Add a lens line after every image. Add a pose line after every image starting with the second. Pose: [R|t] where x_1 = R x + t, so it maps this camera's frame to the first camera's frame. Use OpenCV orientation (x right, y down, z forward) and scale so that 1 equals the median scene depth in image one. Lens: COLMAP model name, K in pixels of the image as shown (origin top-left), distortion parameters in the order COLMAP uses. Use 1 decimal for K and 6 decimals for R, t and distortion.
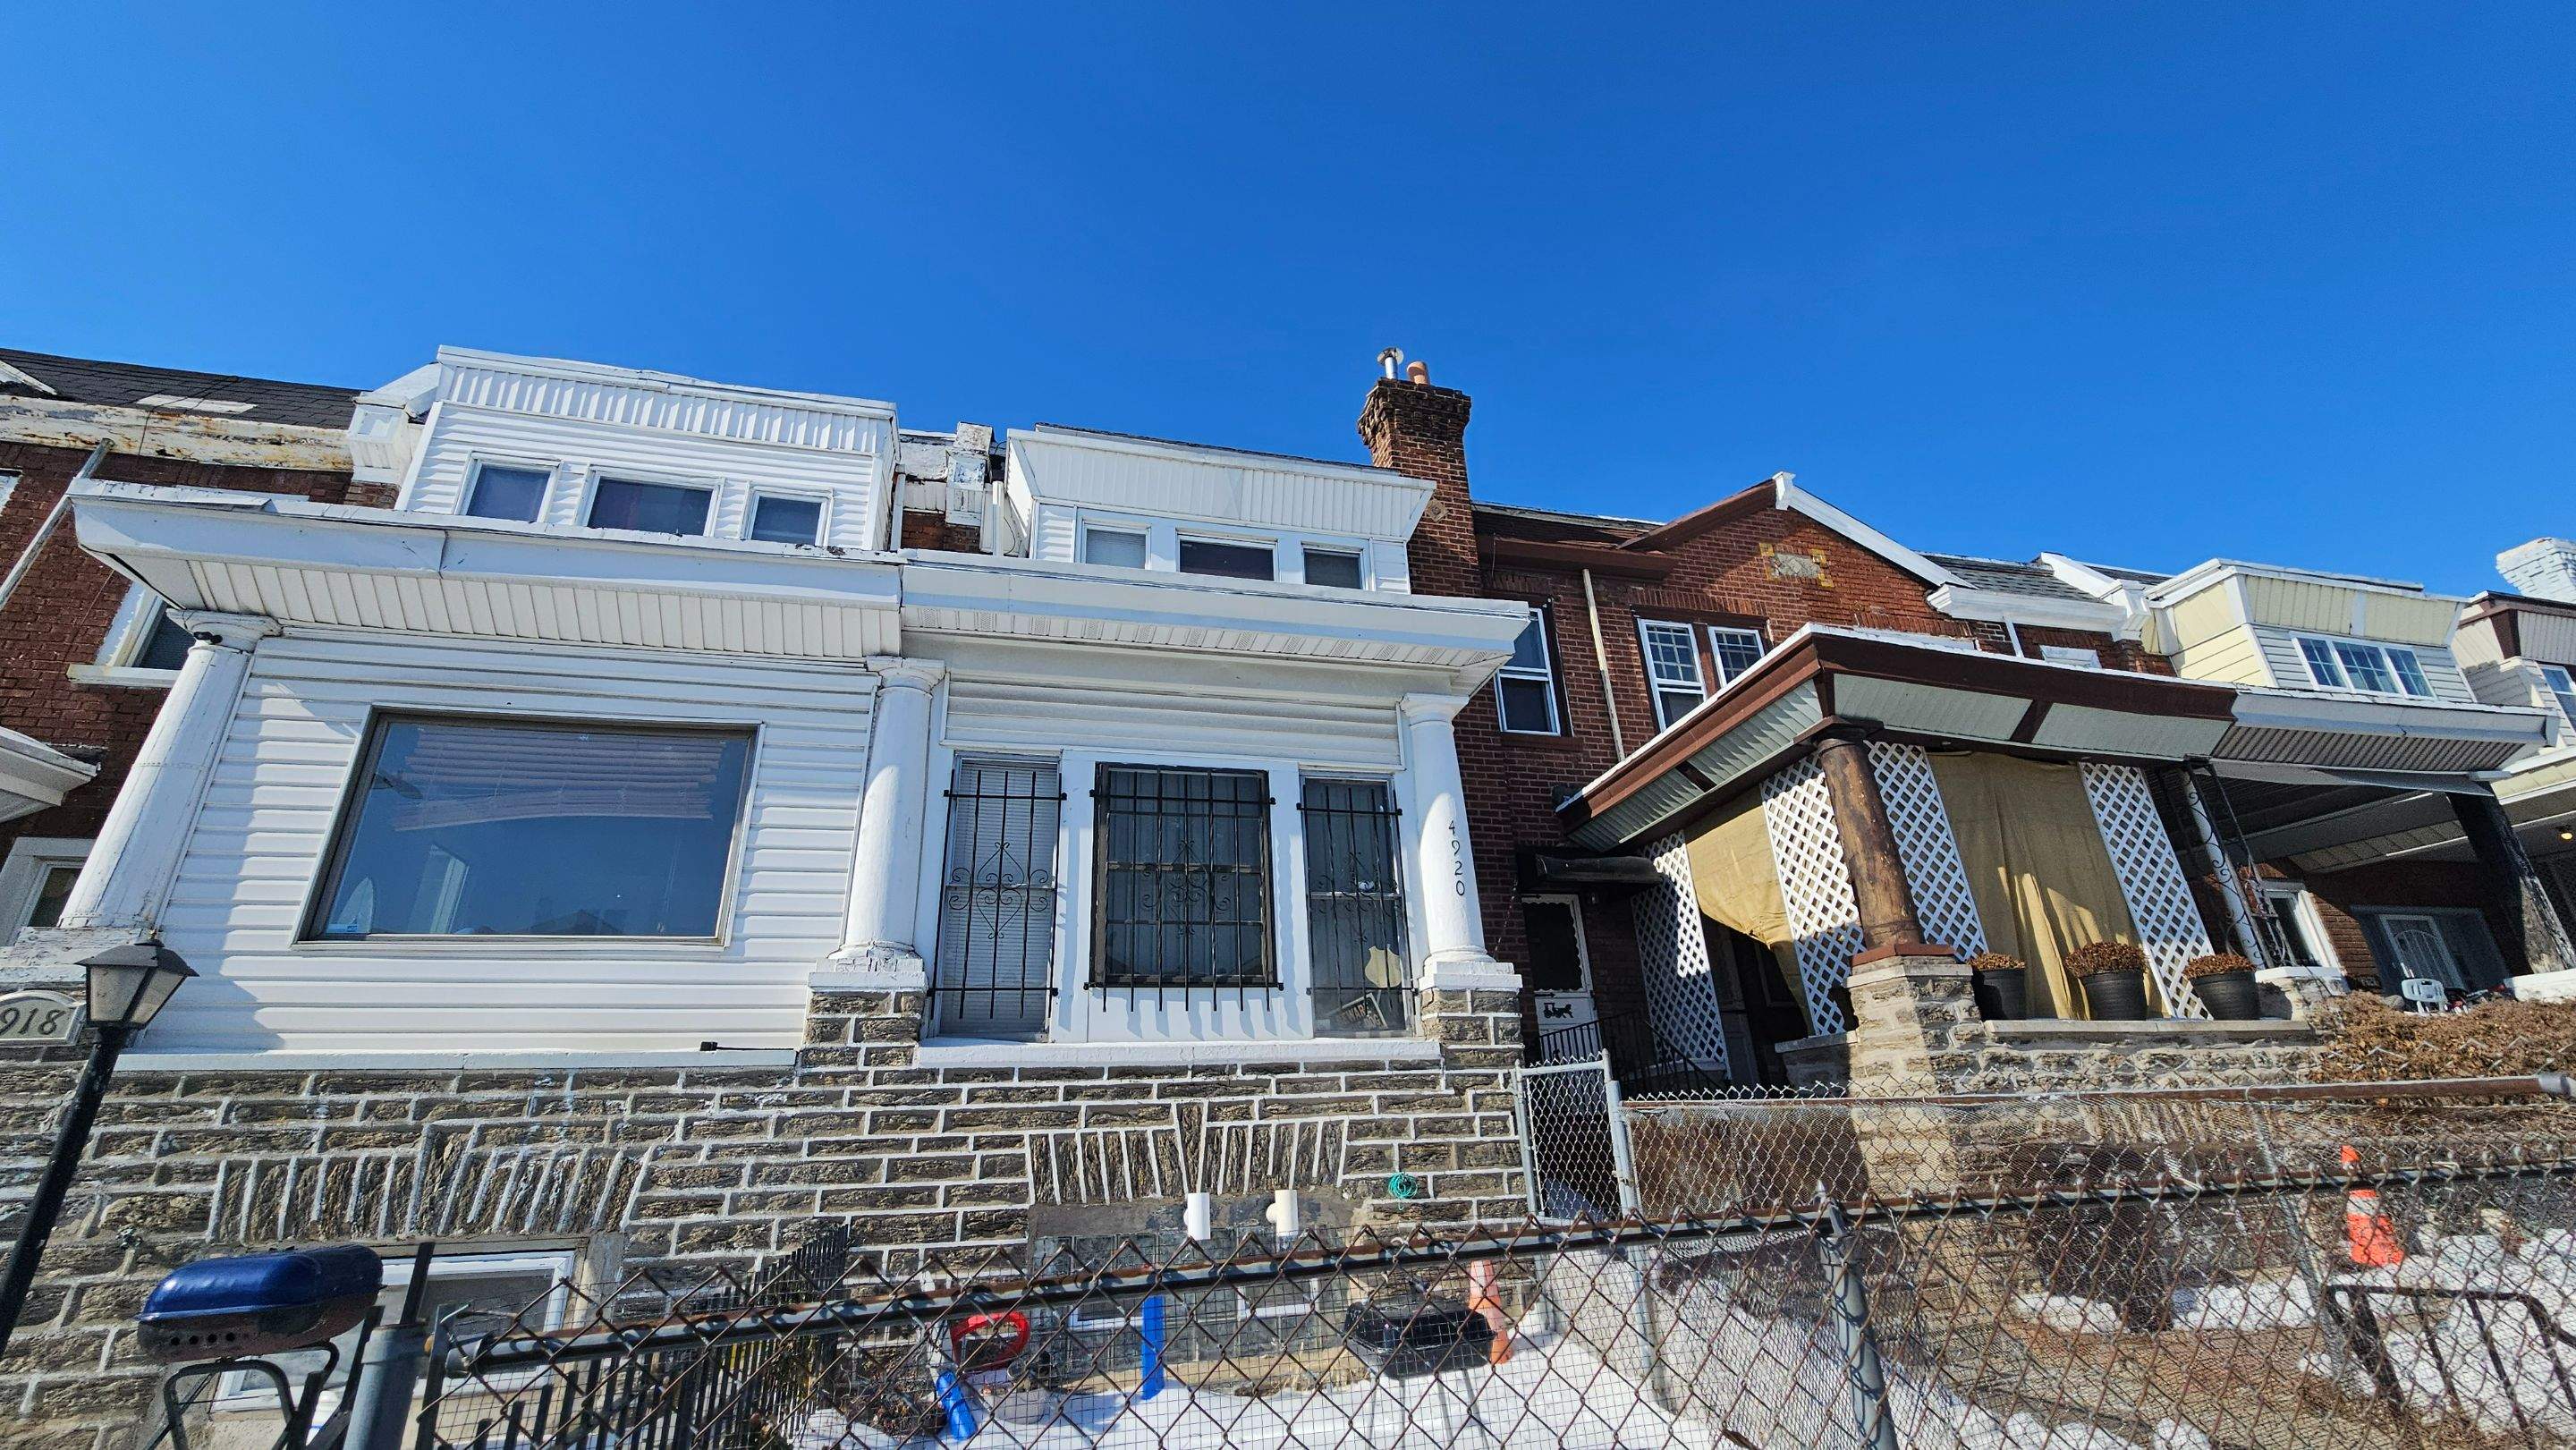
lens RADIAL K [[1060.2, 0, 1287.5], [0, 1060.2, 719.5], [0, 0, 1]] dist [0.000428, -0.001259]
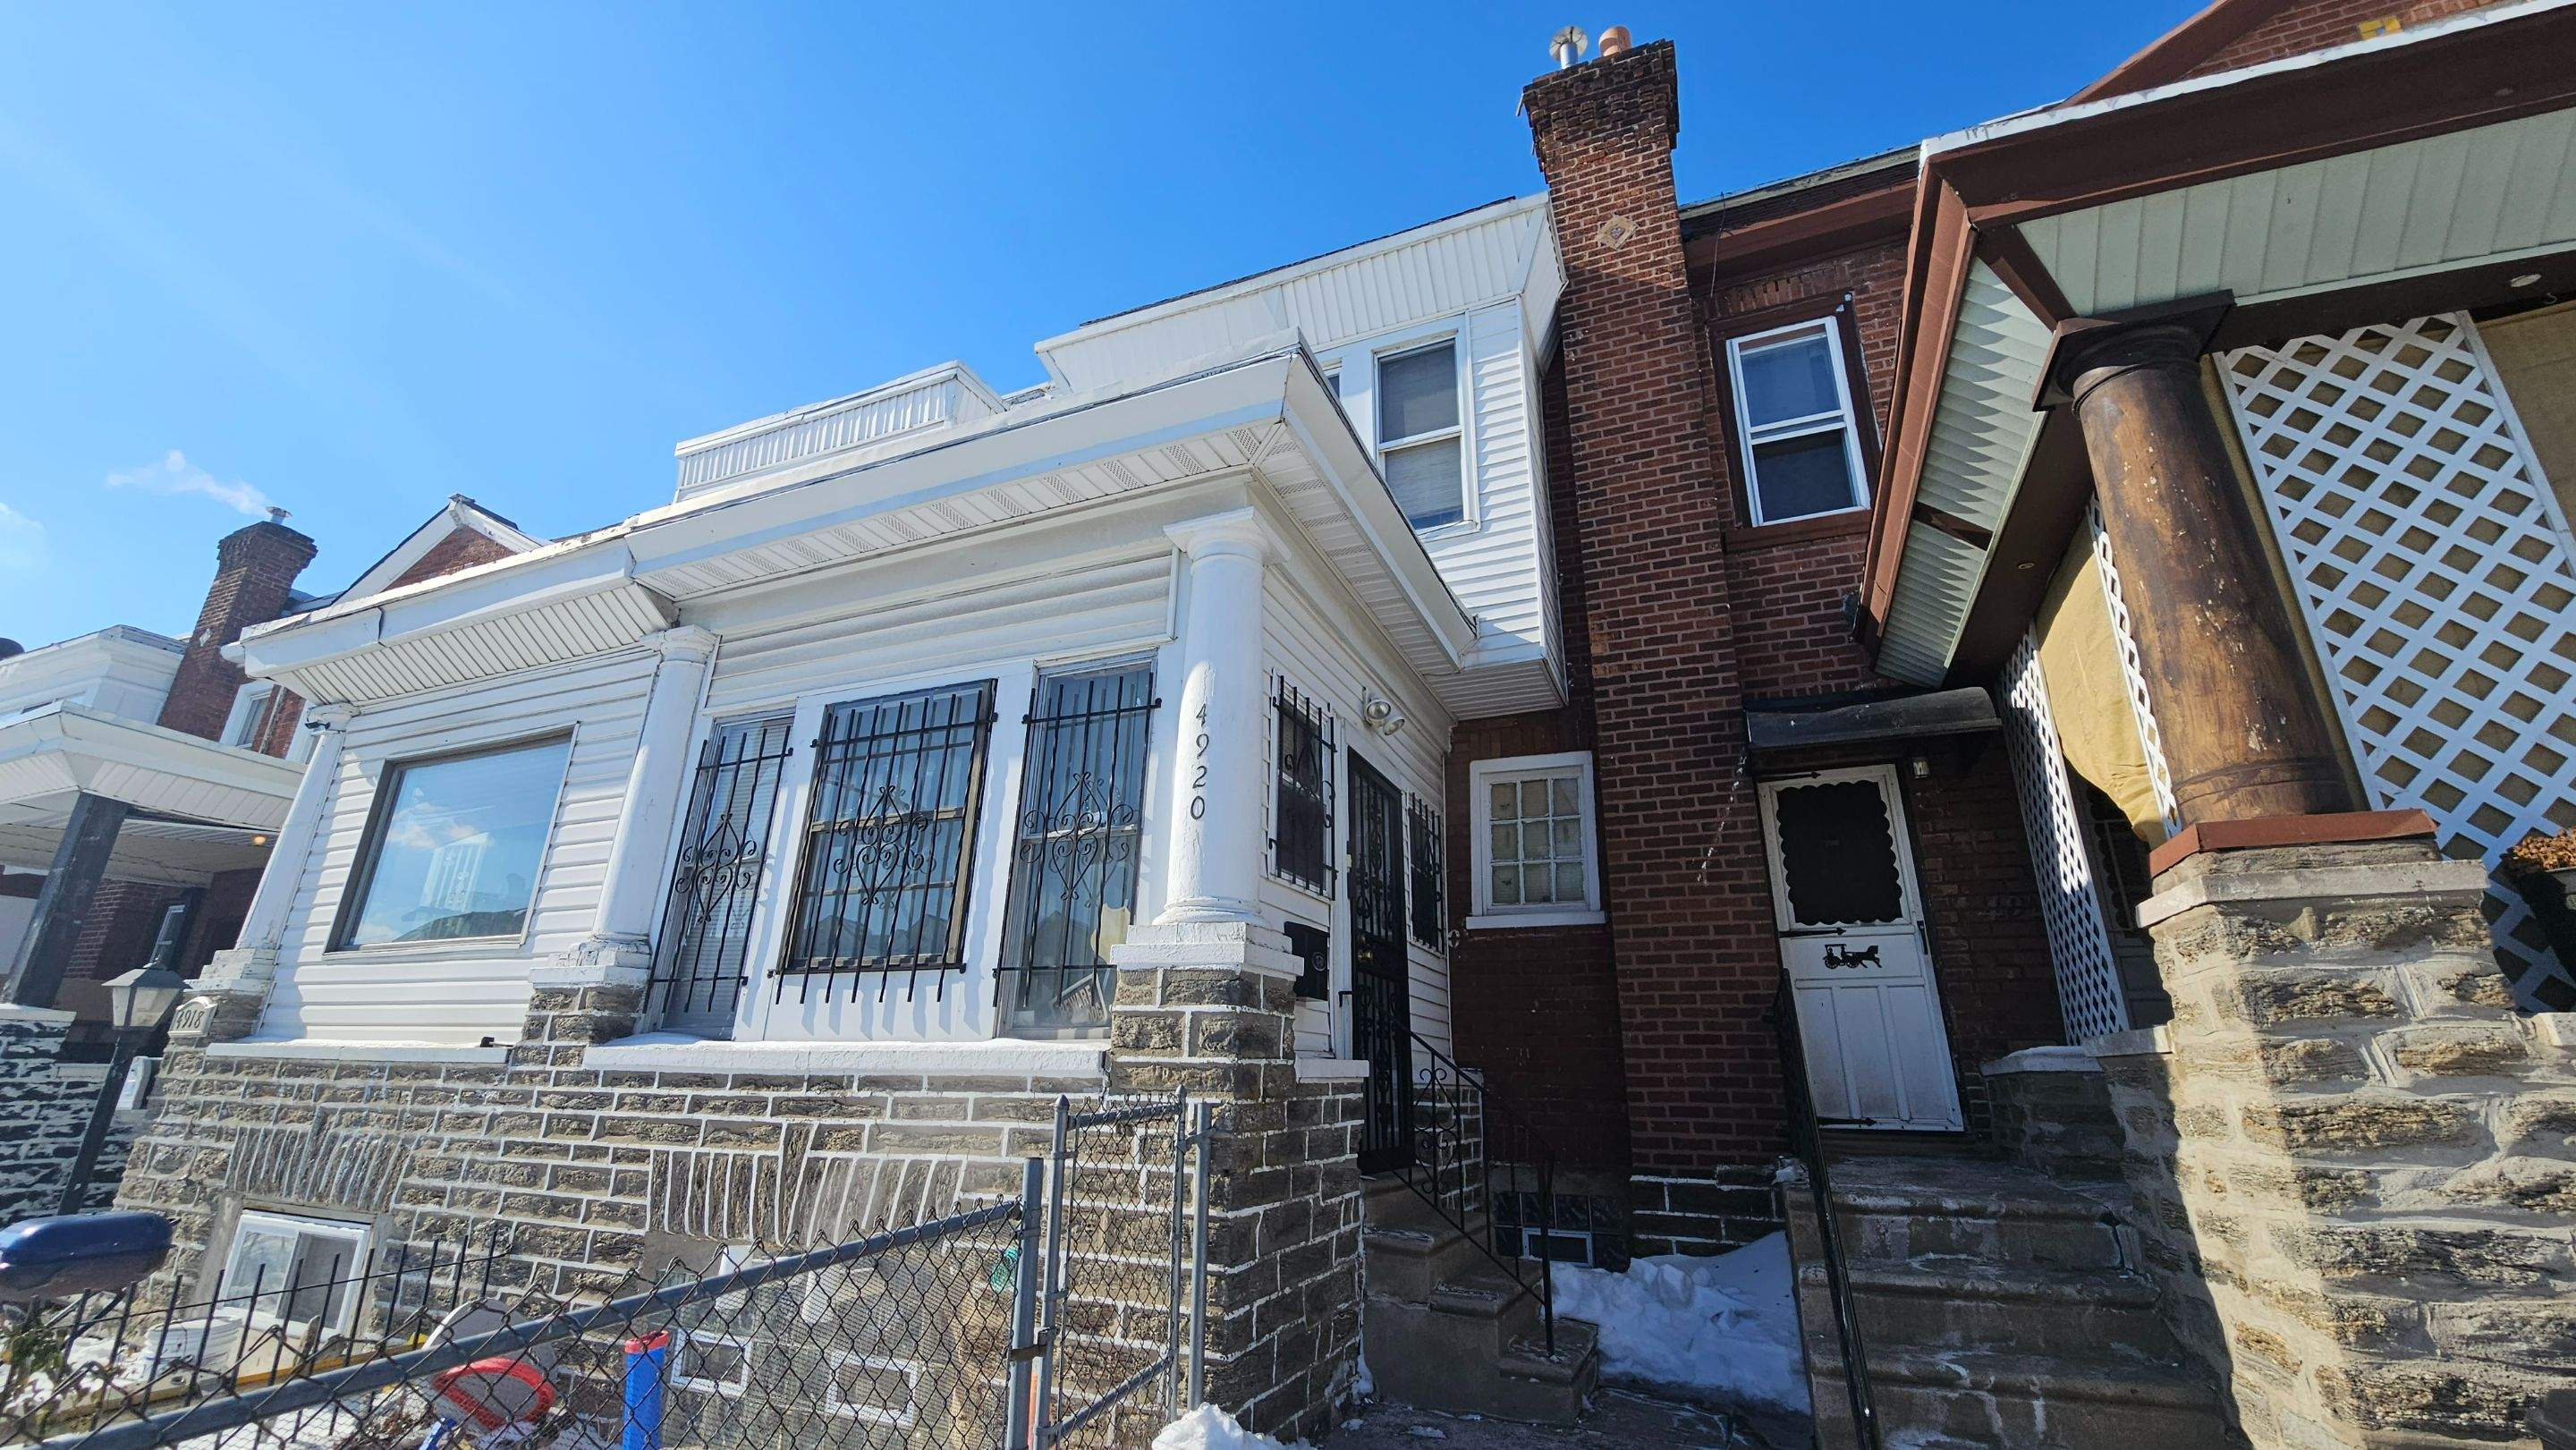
lens RADIAL K [[1060.2, 0, 1280.7], [0, 1060.2, 724.9], [0, 0, 1]] dist [0.000428, -0.001259]
pose [[0.792369, -0.146754, -0.592127, 0.655663], [0.193329, 0.981010, 0.015572, 0.122497], [0.578598, -0.126814, 0.805694, 0.578514]]
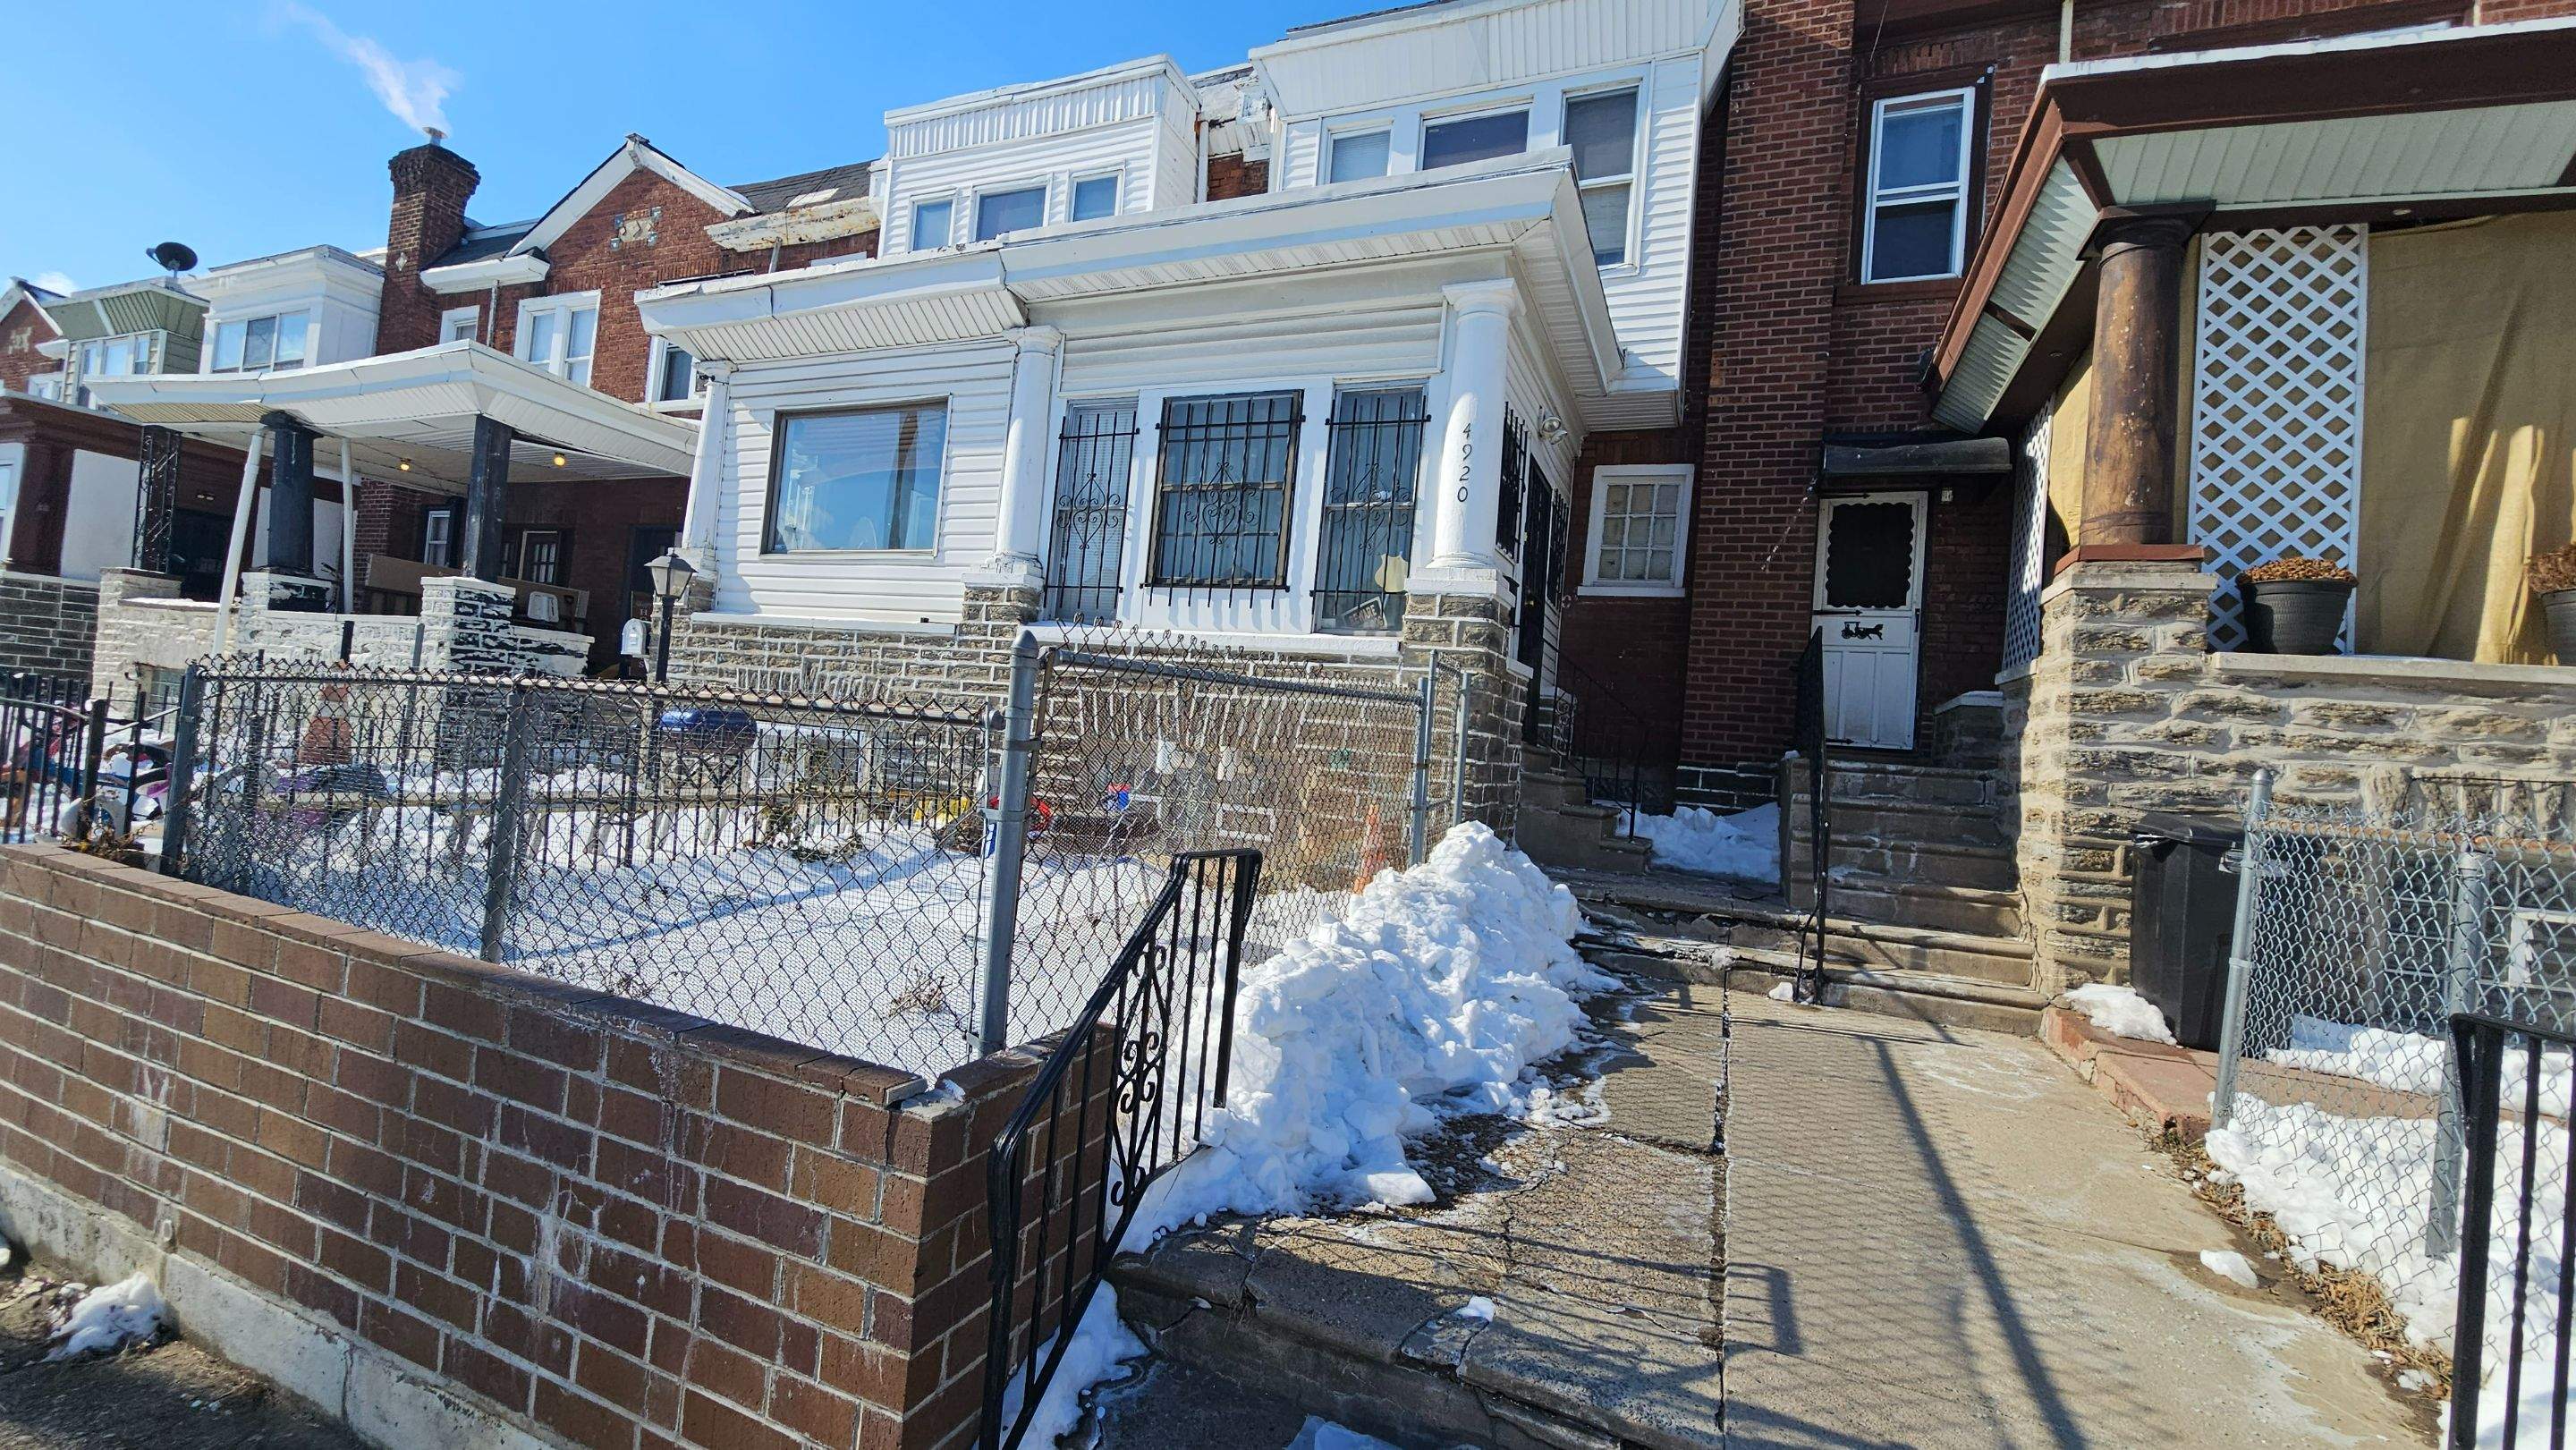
lens RADIAL K [[1060.2, 0, 1280.5], [0, 1060.2, 730.5], [0, 0, 1]] dist [0.000428, -0.001259]
pose [[0.786068, 0.093062, -0.611094, 0.724218], [0.130492, 0.941340, 0.311209, 0.042138], [0.604209, -0.324374, 0.727813, 0.125631]]
